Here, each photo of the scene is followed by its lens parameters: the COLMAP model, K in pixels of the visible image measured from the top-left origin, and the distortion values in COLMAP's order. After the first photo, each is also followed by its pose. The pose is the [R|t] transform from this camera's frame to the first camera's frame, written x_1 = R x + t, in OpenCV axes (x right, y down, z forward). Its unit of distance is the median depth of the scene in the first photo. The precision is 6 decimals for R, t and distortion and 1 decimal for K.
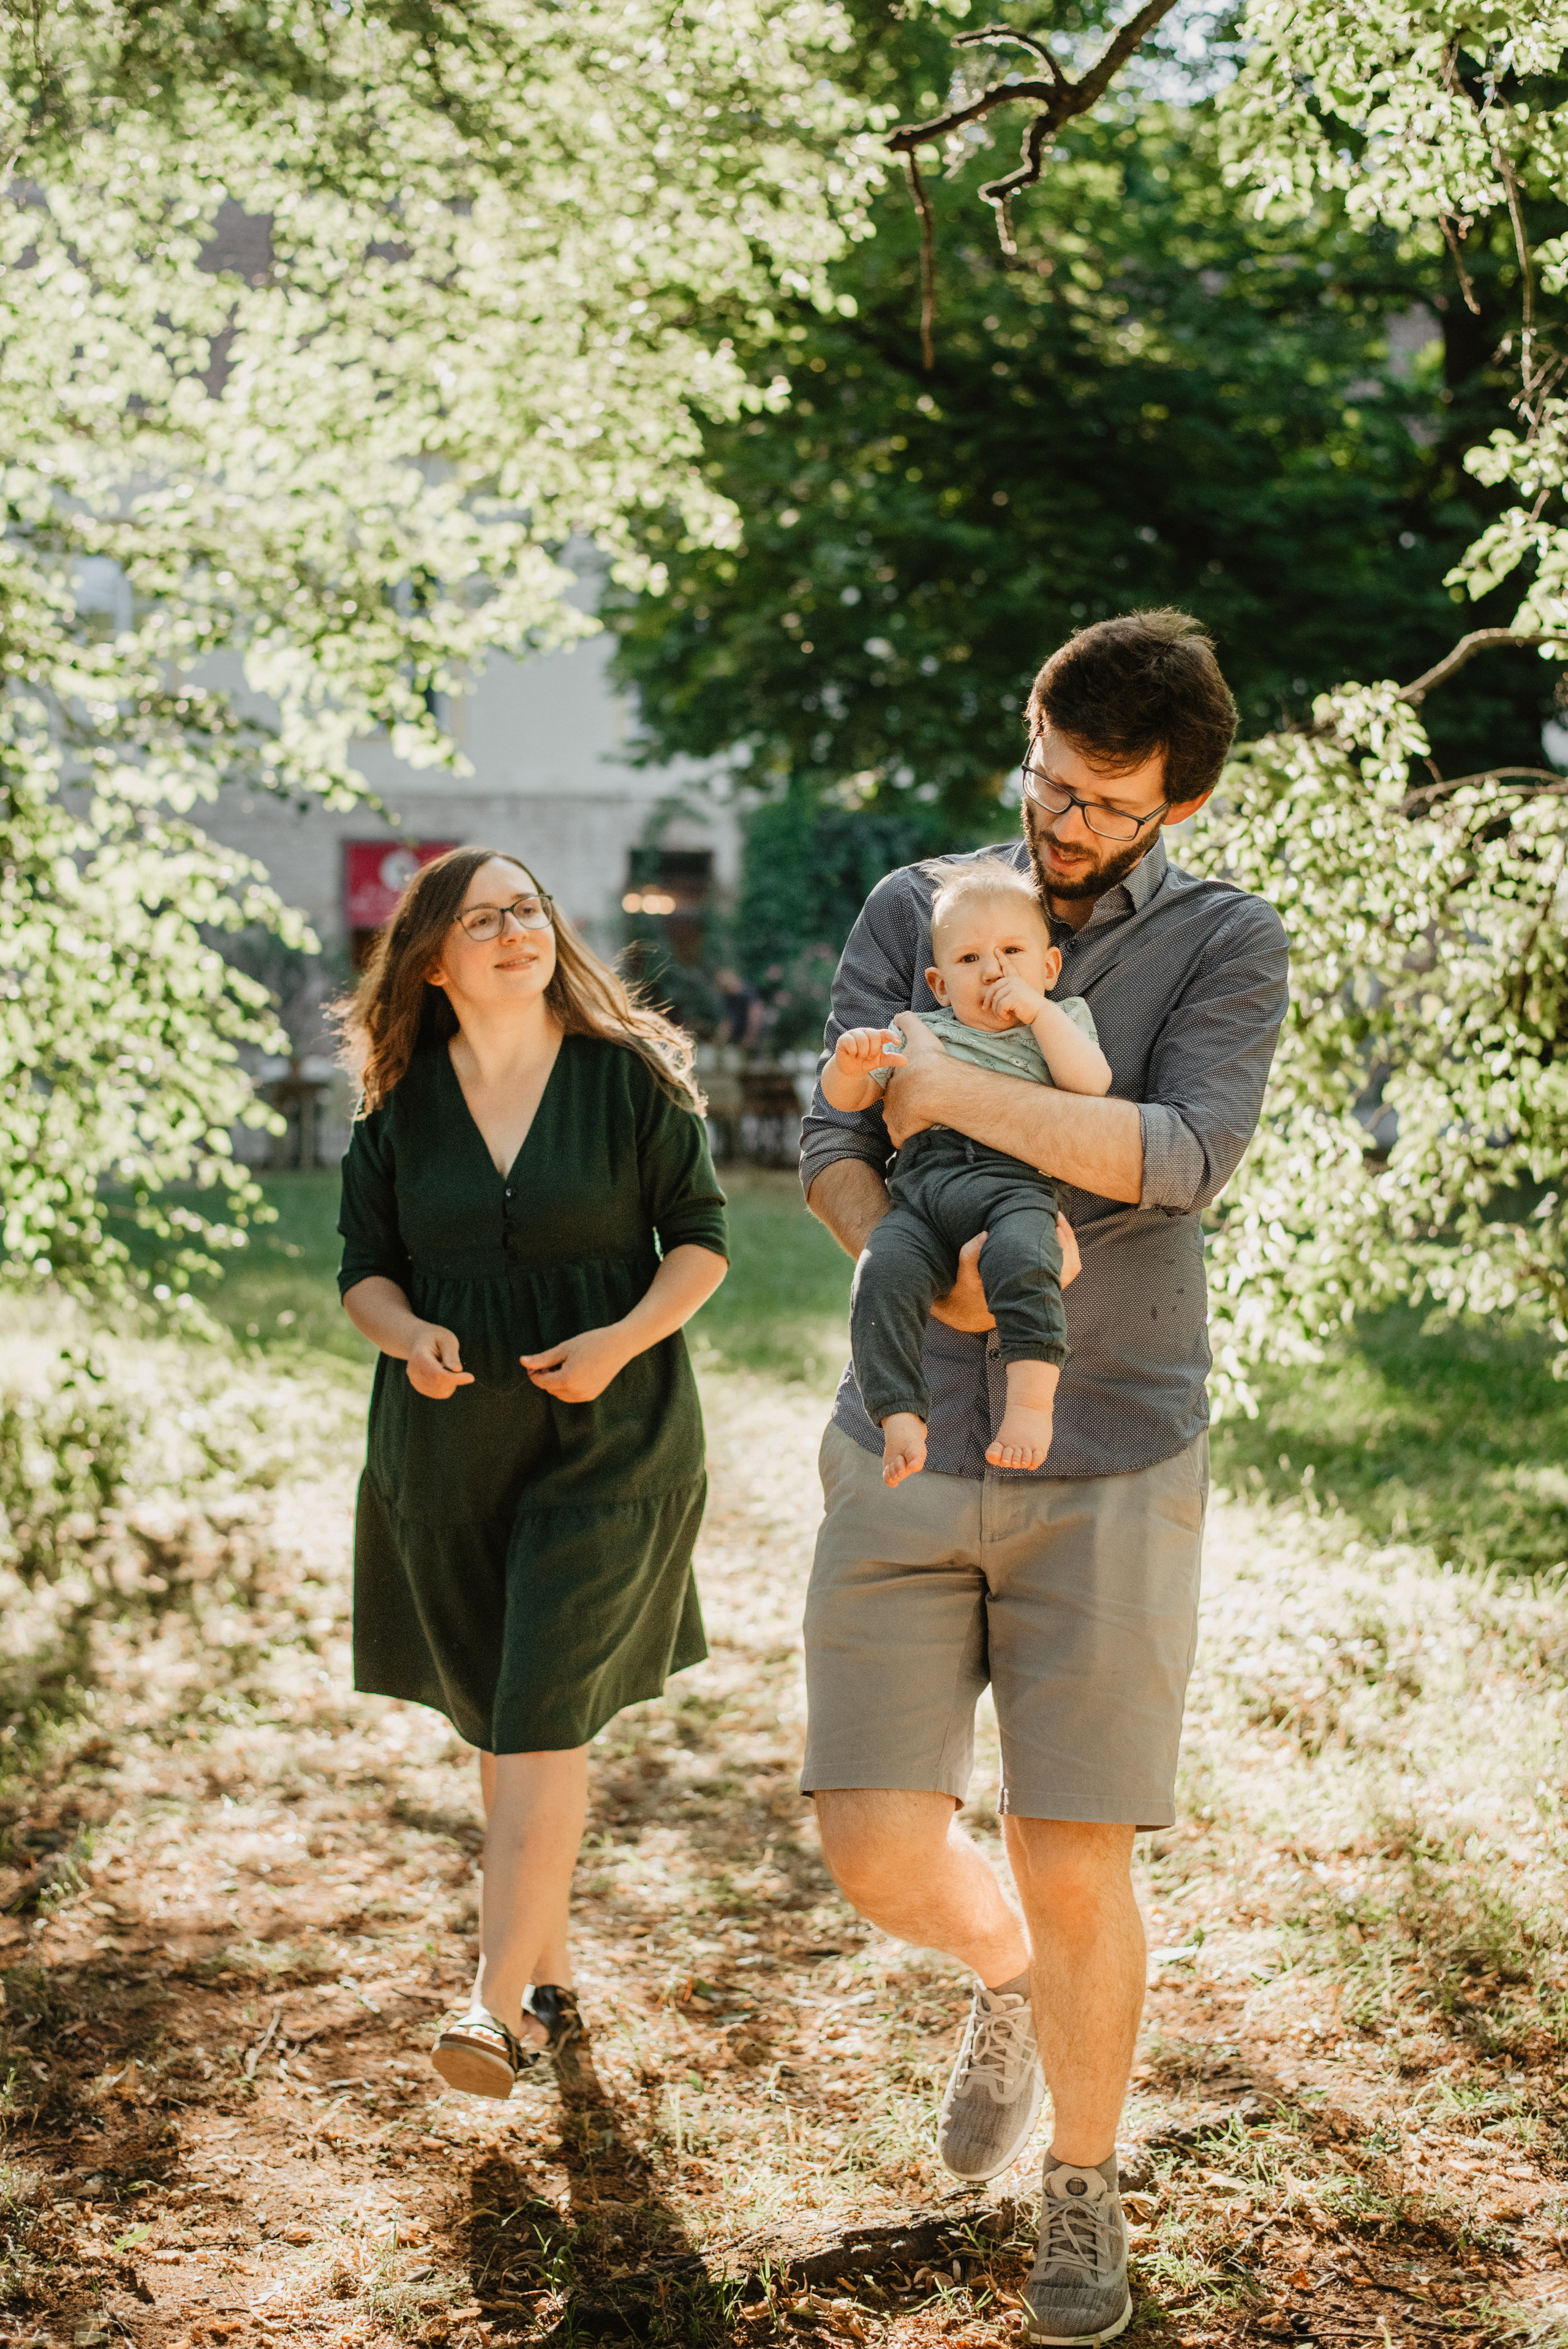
lens RADIAL K [[3351.6, 0, 668.3], [0, 3351.6, 1069.2], [0, 0, 1]] dist [-0.004337, -0.491277]
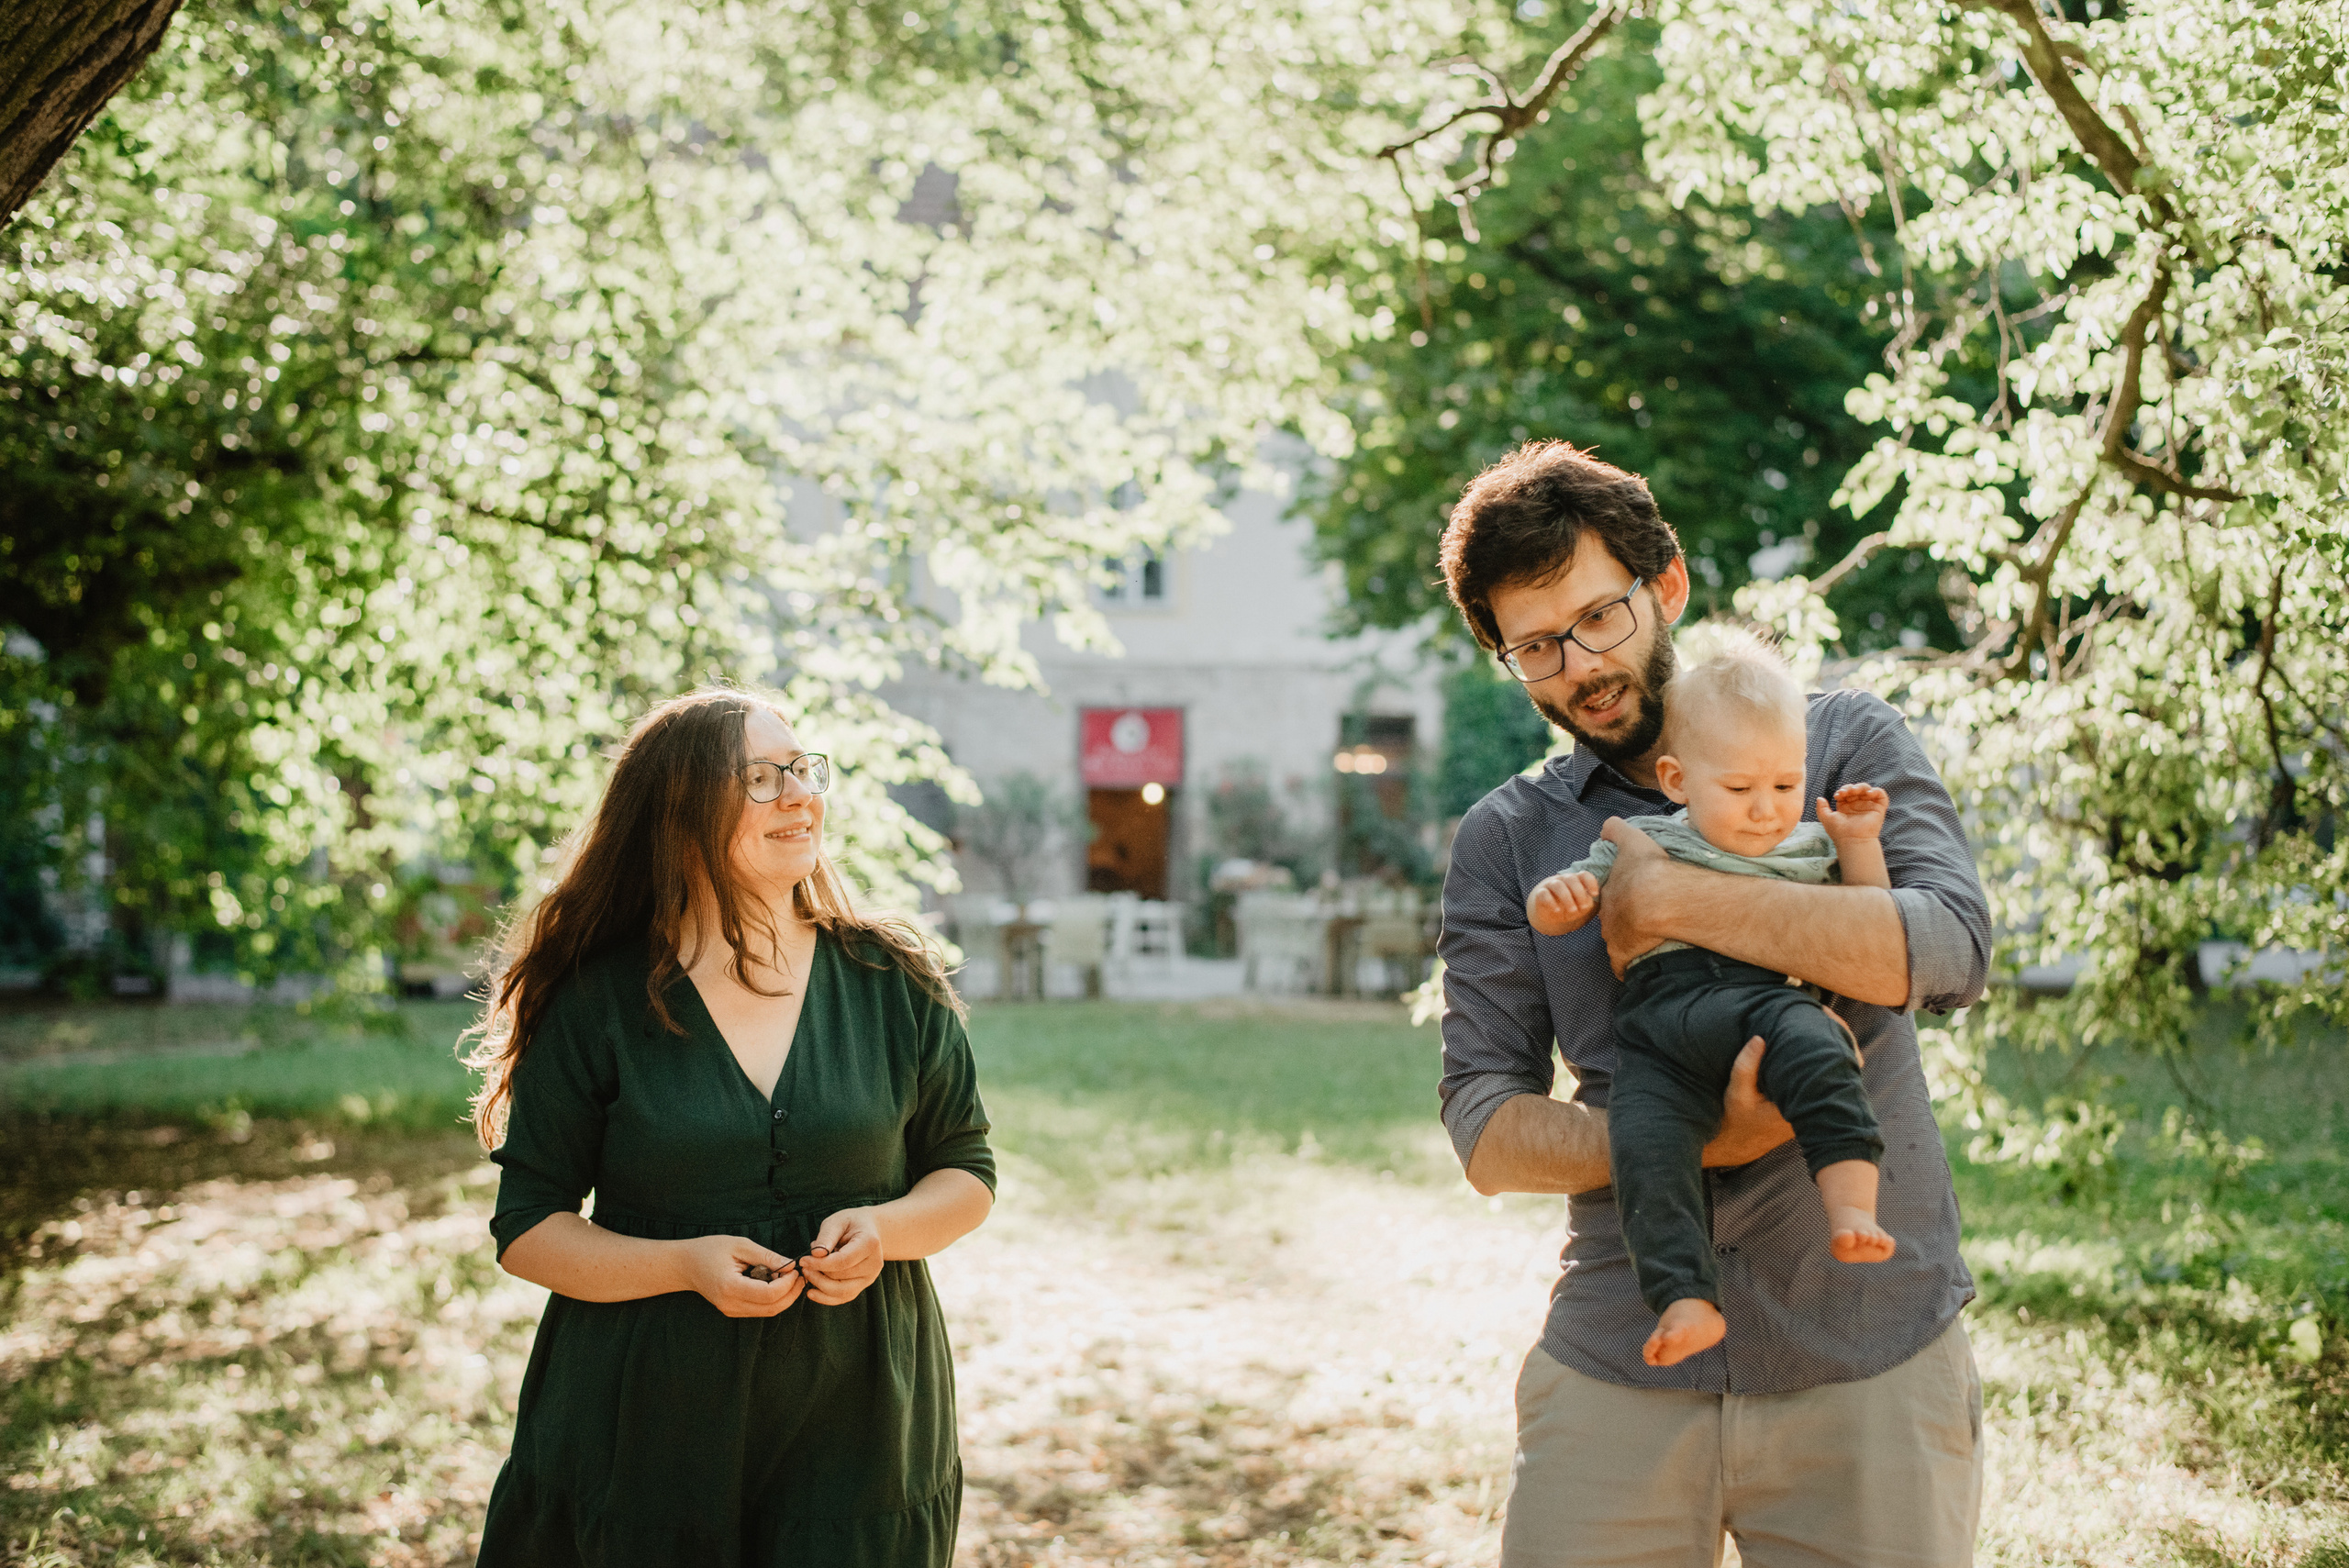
lens RADIAL K [[3351.9, 0, 1184.8], [0, 3351.9, 780.3], [0, 0, 1]] dist [-0.004337, -0.491277]
pose [[0.995581, -0.001510, -0.093895, 0.075804], [-0.002657, 0.999017, -0.044240, 0.008439], [0.093869, 0.044294, 0.994599, -0.163964]]
